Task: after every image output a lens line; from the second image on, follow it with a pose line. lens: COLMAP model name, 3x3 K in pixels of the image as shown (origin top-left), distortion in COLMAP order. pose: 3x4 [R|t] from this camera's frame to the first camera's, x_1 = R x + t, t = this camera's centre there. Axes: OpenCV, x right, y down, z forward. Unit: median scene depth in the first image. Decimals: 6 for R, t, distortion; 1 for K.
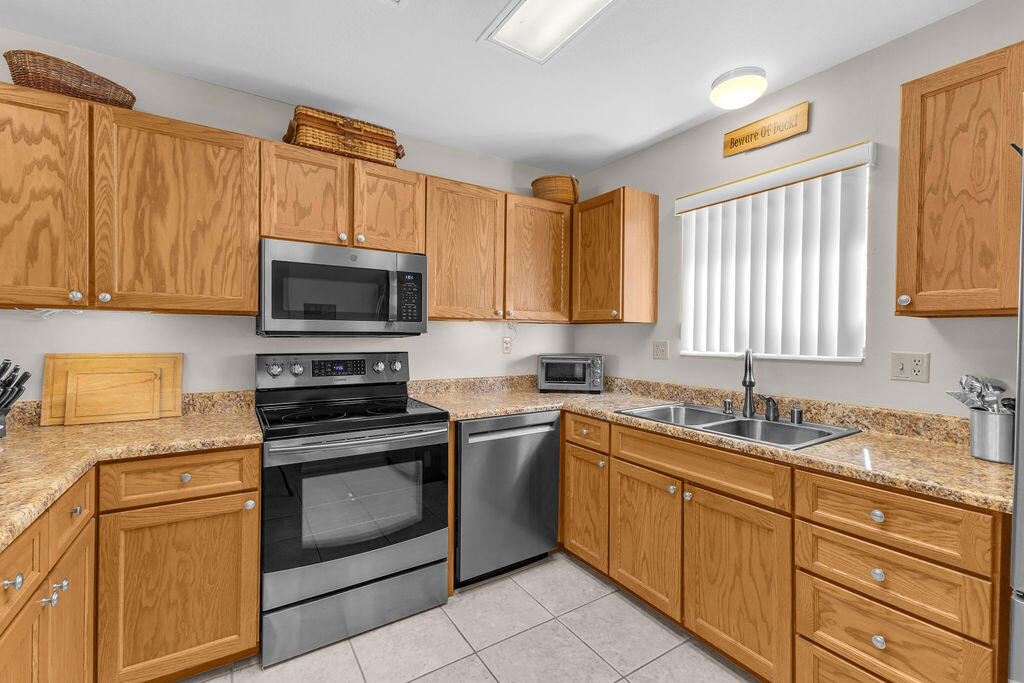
lens RADIAL K [[441.1, 0, 512.4], [0, 441.1, 339.6], [0, 0, 1]] dist [0.013395, -0.002382]
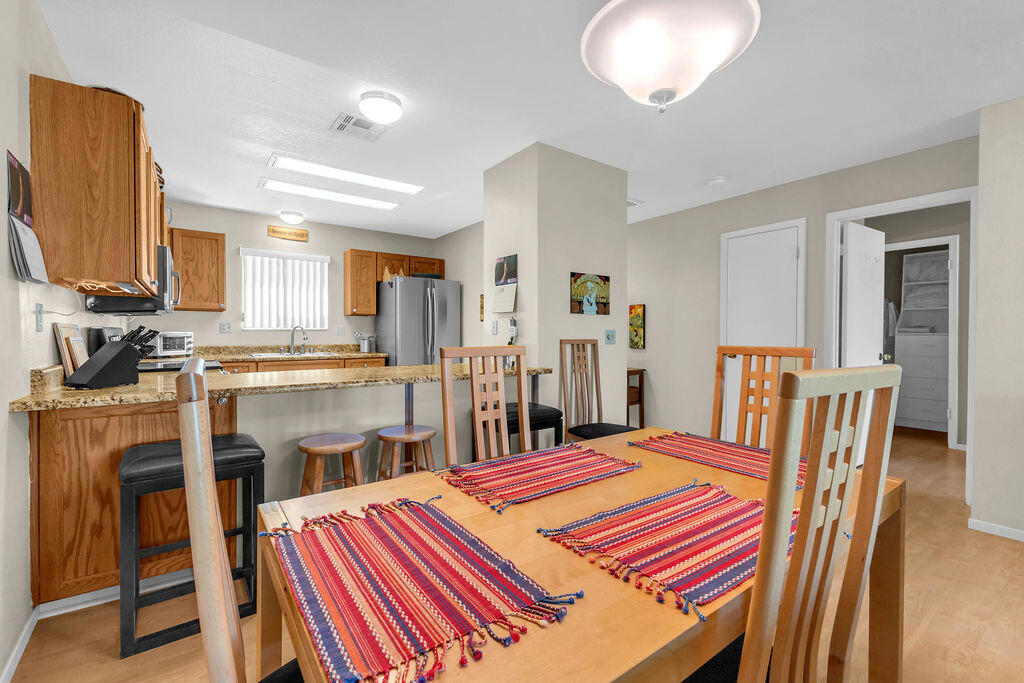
lens RADIAL K [[441.1, 0, 514.4], [0, 441.1, 339.8], [0, 0, 1]] dist [0.013395, -0.002382]
pose [[-0.062274, -0.024095, 0.997768, -2.322759], [0.007535, 0.999669, 0.024611, 0.056981], [-0.998031, 0.009050, -0.062072, -0.058087]]
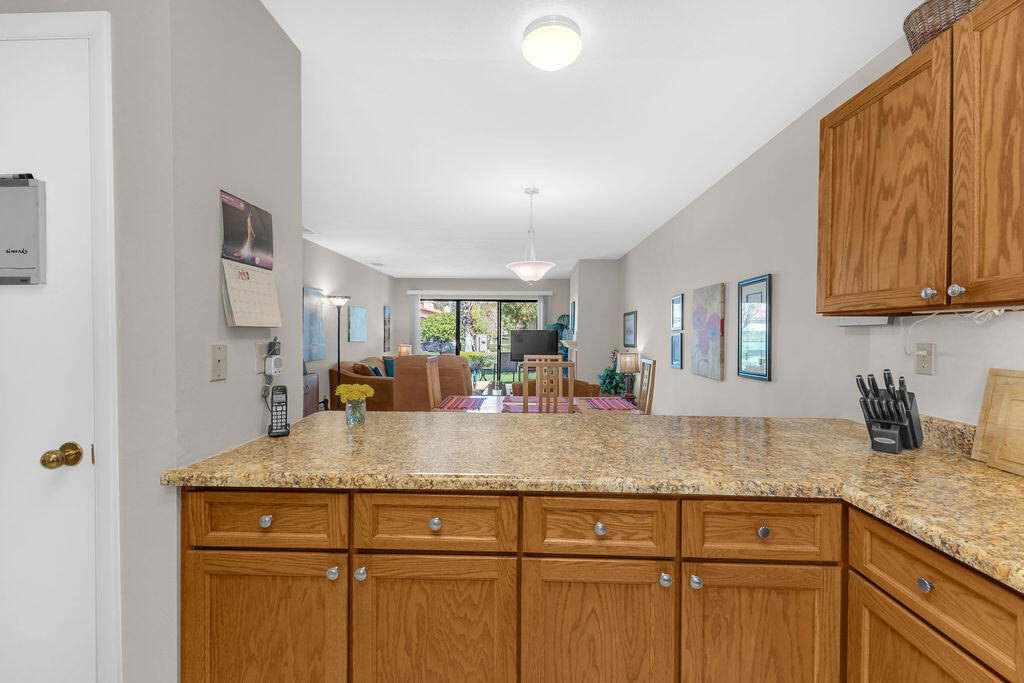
lens RADIAL K [[441.1, 0, 514.7], [0, 441.1, 336.8], [0, 0, 1]] dist [0.013395, -0.002382]
pose [[-0.543193, -0.008719, -0.839562, 0.054296], [-0.021488, 0.999763, 0.003520, -0.008508], [0.839333, 0.019953, -0.543252, 0.778769]]
